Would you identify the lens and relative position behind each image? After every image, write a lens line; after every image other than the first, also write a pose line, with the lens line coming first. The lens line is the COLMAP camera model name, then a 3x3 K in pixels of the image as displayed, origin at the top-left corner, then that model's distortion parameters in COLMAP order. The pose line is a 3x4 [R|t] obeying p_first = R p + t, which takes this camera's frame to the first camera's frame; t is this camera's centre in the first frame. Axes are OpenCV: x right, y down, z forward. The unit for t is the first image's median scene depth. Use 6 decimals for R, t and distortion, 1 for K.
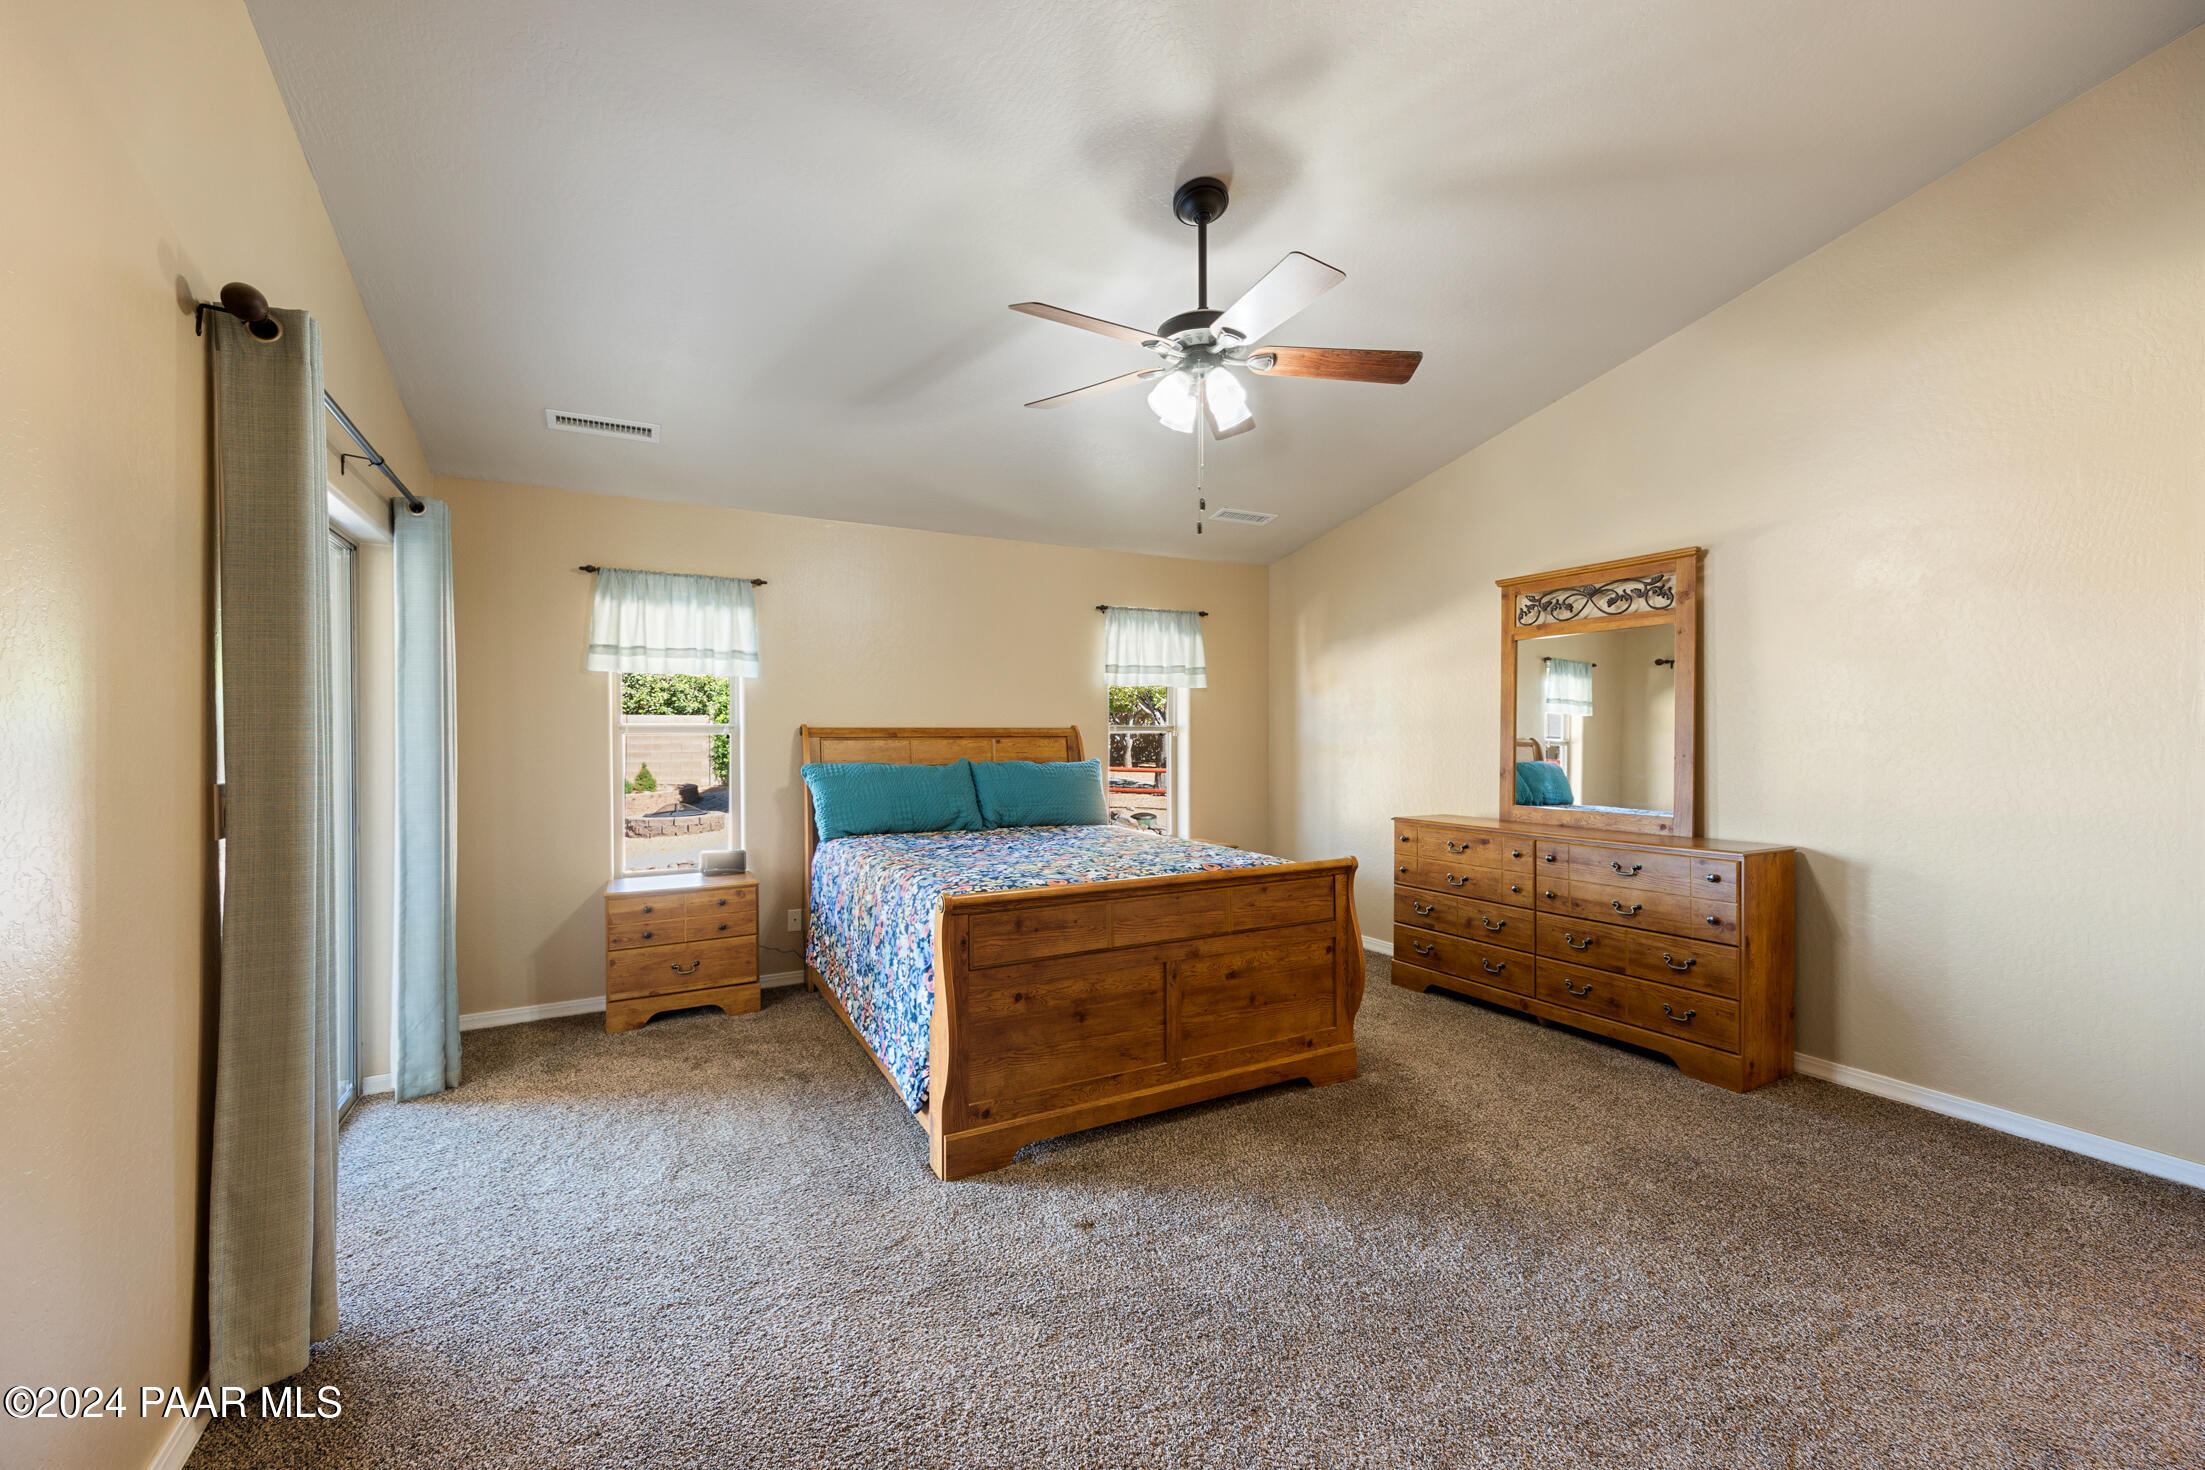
lens RADIAL K [[861.2, 0, 1102.5], [0, 861.2, 735.0], [0, 0, 1]] dist [0.000554, -0.000083]
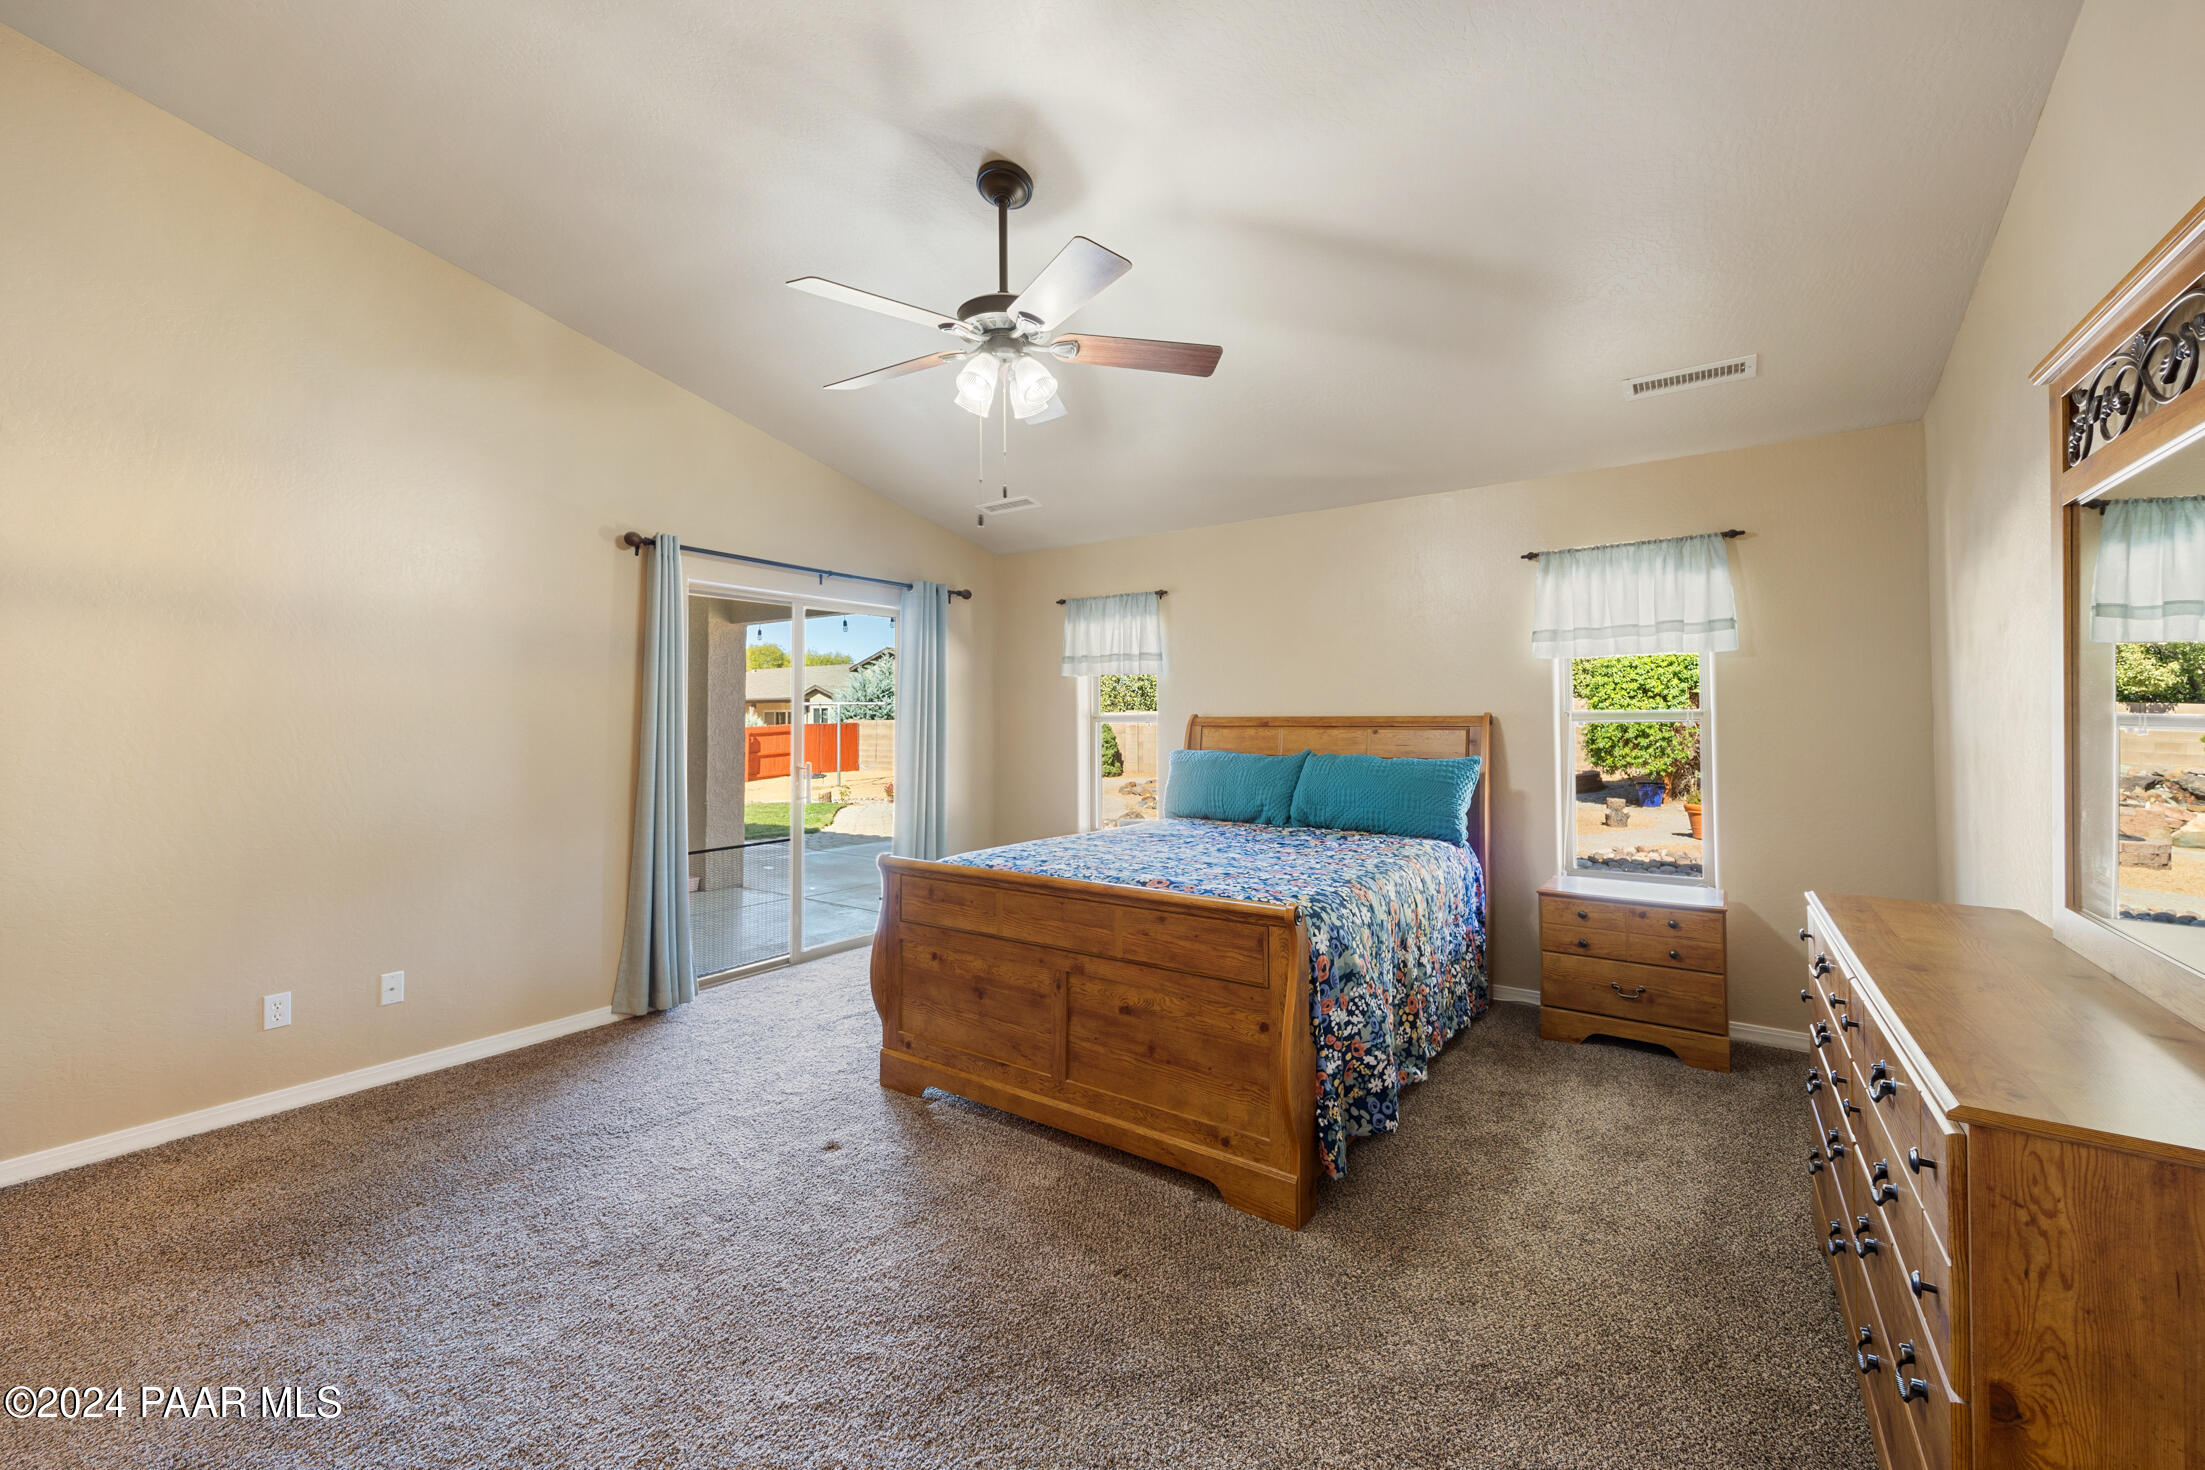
lens RADIAL K [[879.2, 0, 1099.6], [0, 879.2, 695.9], [0, 0, 1]] dist [0.001532, 0.000061]
pose [[0.458348, -0.021894, -0.888503, 0.909759], [-0.000213, 0.999694, -0.024743, -0.012006], [0.888773, 0.011530, 0.458203, 0.564355]]
